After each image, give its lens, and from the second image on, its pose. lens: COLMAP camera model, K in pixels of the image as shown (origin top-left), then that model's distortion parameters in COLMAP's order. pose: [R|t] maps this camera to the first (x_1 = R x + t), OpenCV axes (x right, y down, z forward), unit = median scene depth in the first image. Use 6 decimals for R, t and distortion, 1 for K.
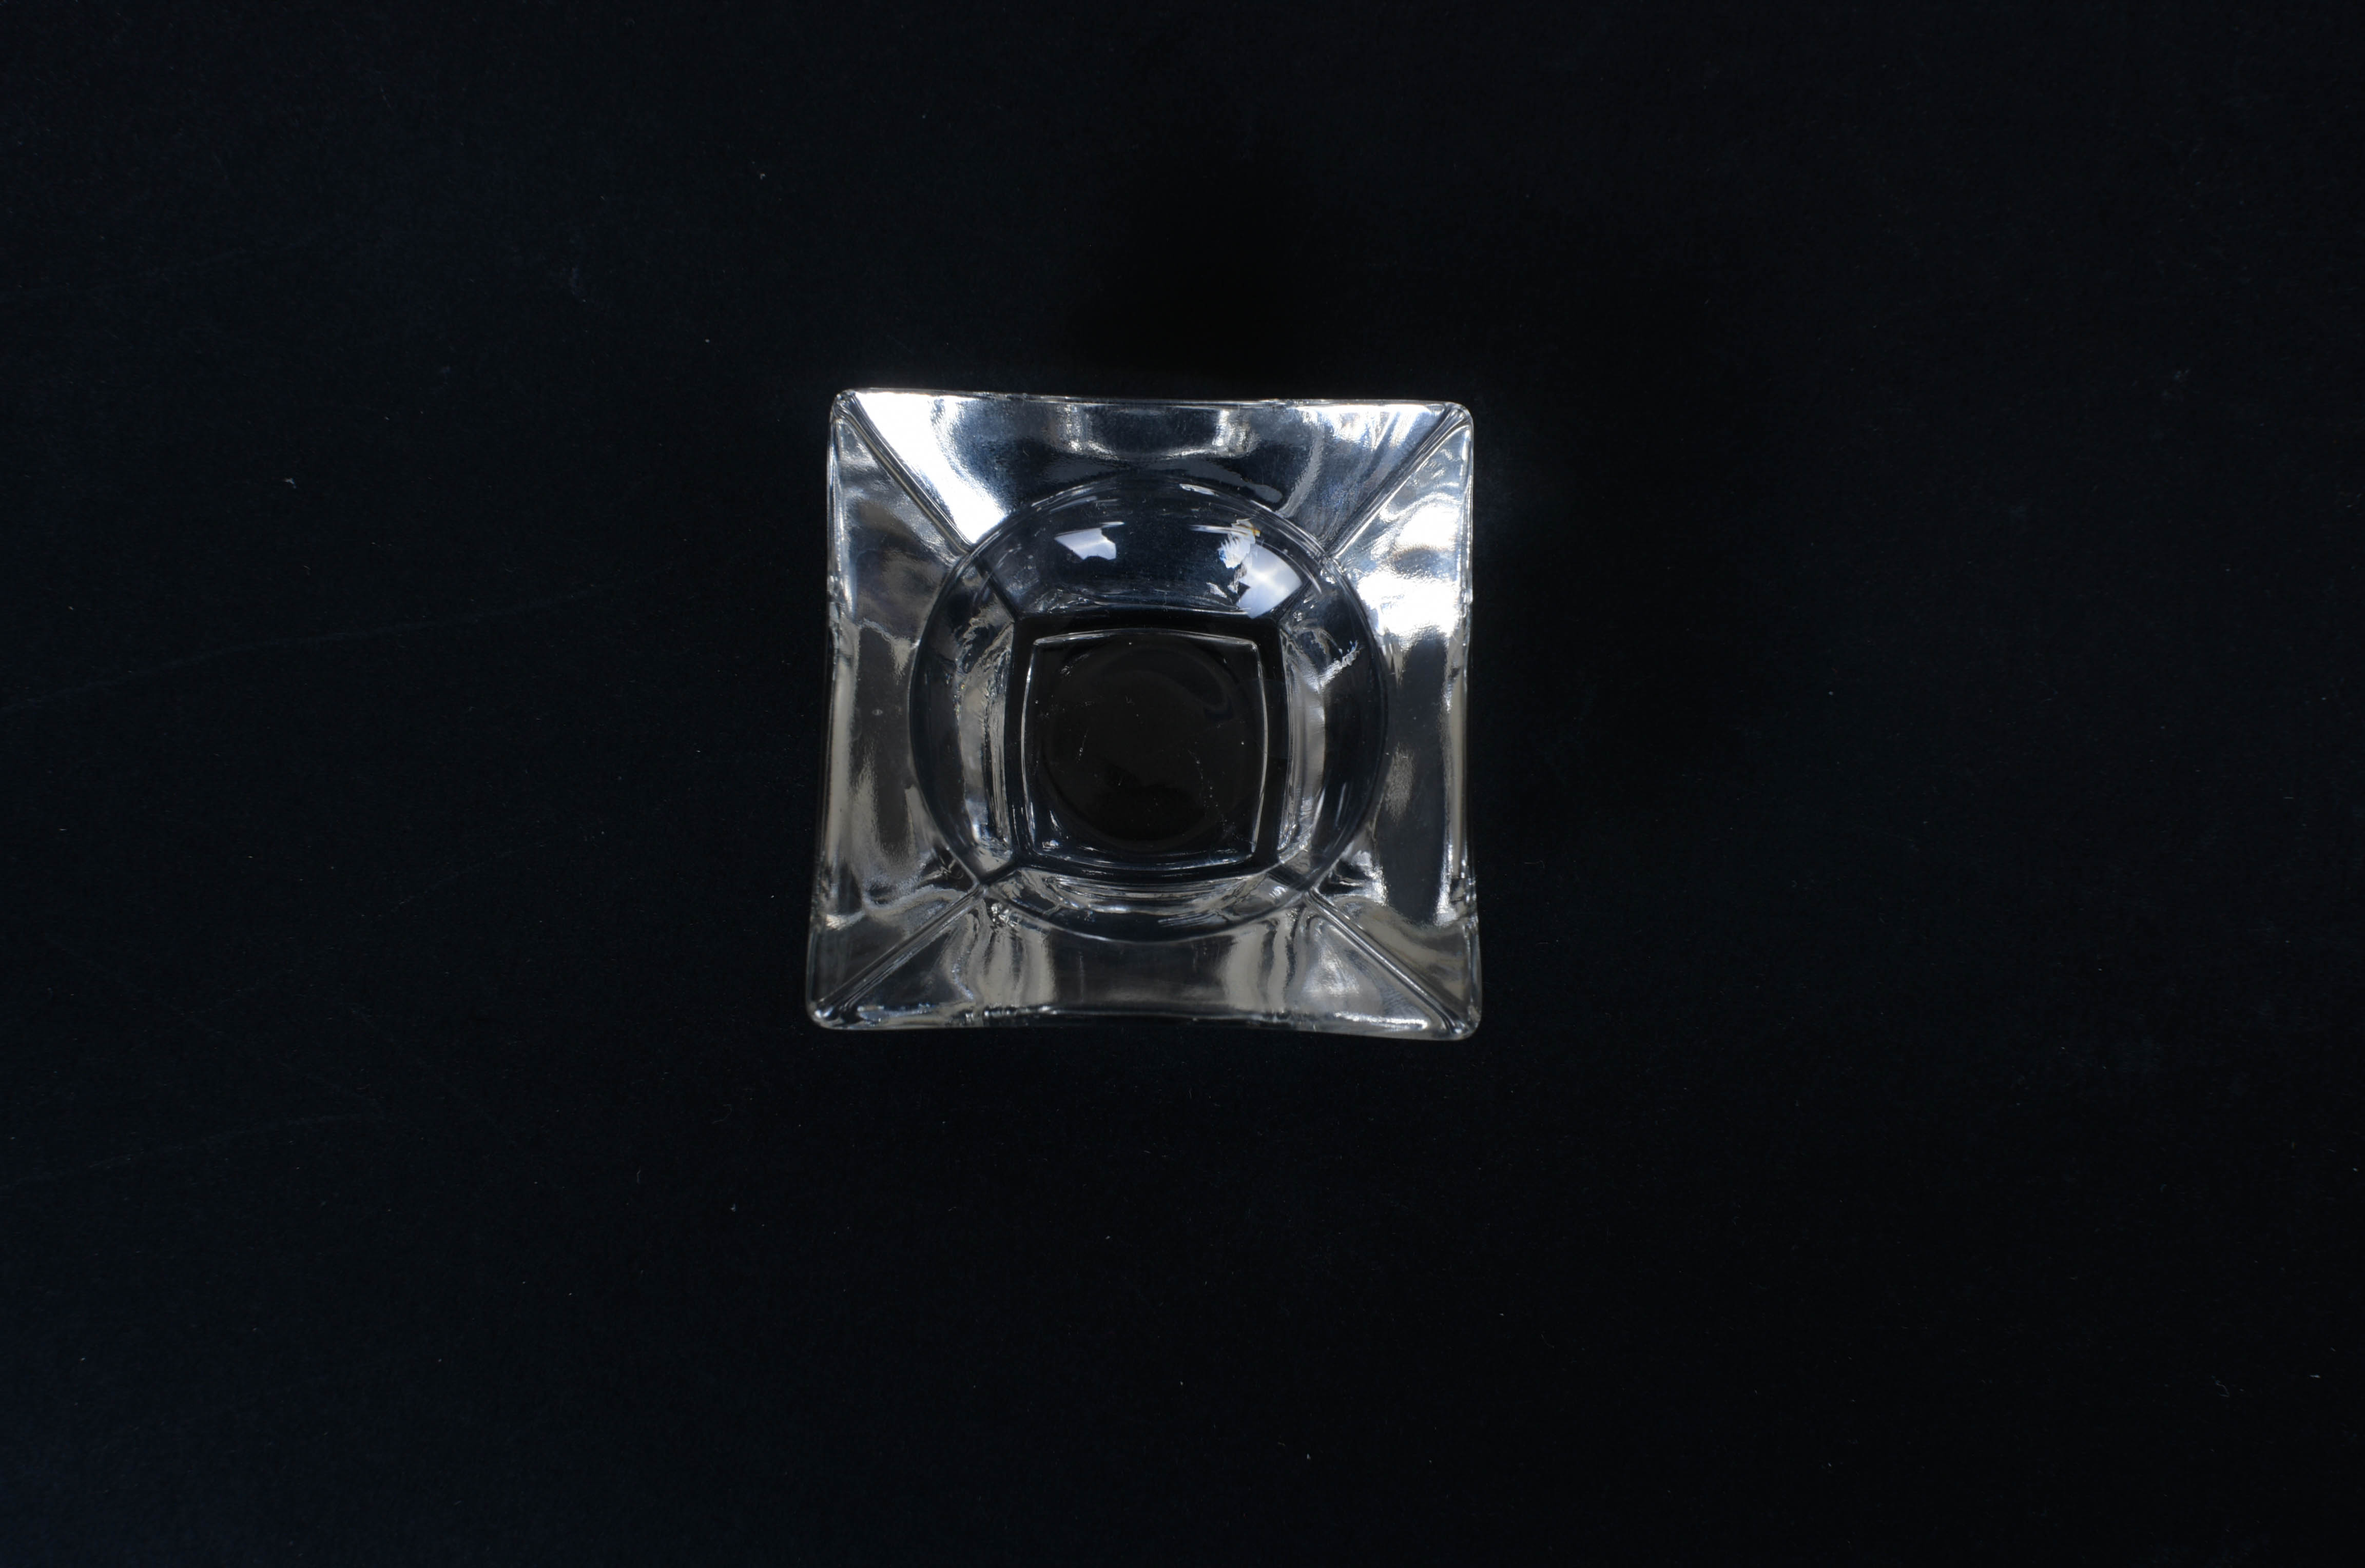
lens RADIAL K [[2844.1, 0, 1182.5], [0, 2844.1, 784.0], [0, 0, 1]] dist [0.029251, 0.026160]
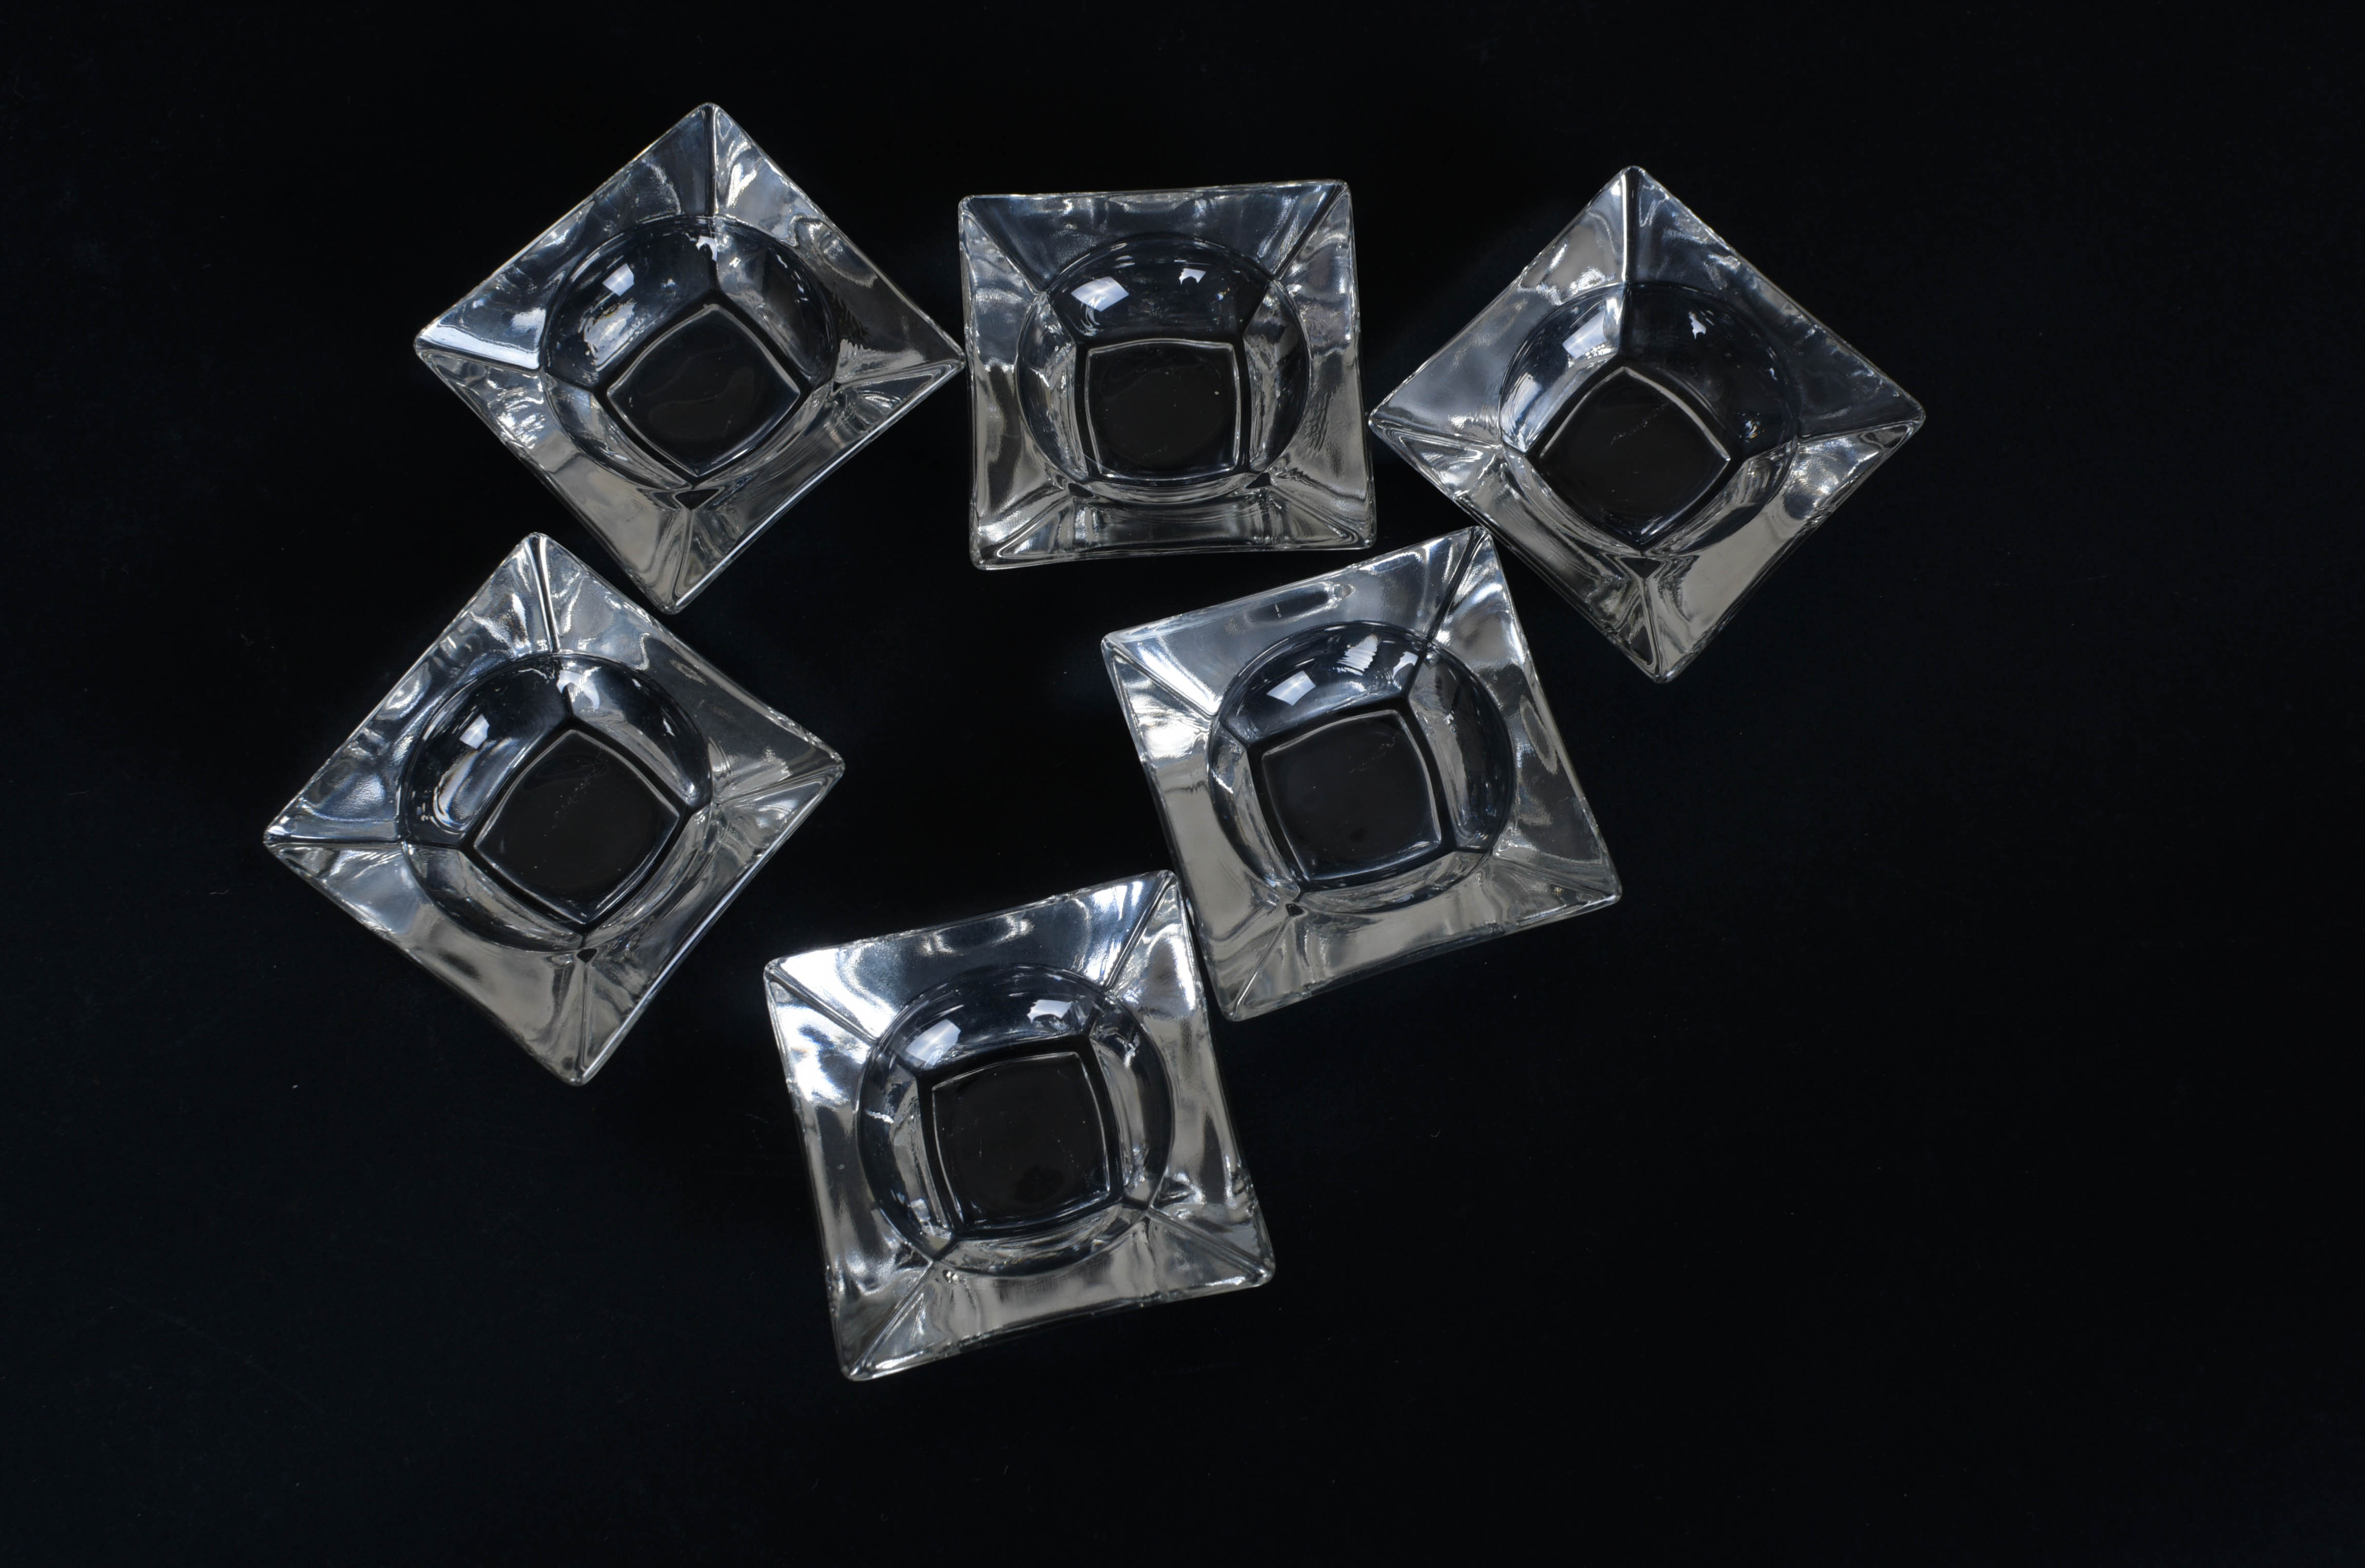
lens RADIAL K [[2844.1, 0, 1182.5], [0, 2844.1, 784.0], [0, 0, 1]] dist [0.029251, 0.026160]
pose [[0.969099, -0.243484, 0.039527, 0.054076], [0.246662, 0.955125, -0.163996, 0.072616], [0.002177, 0.168678, 0.985669, -0.492439]]
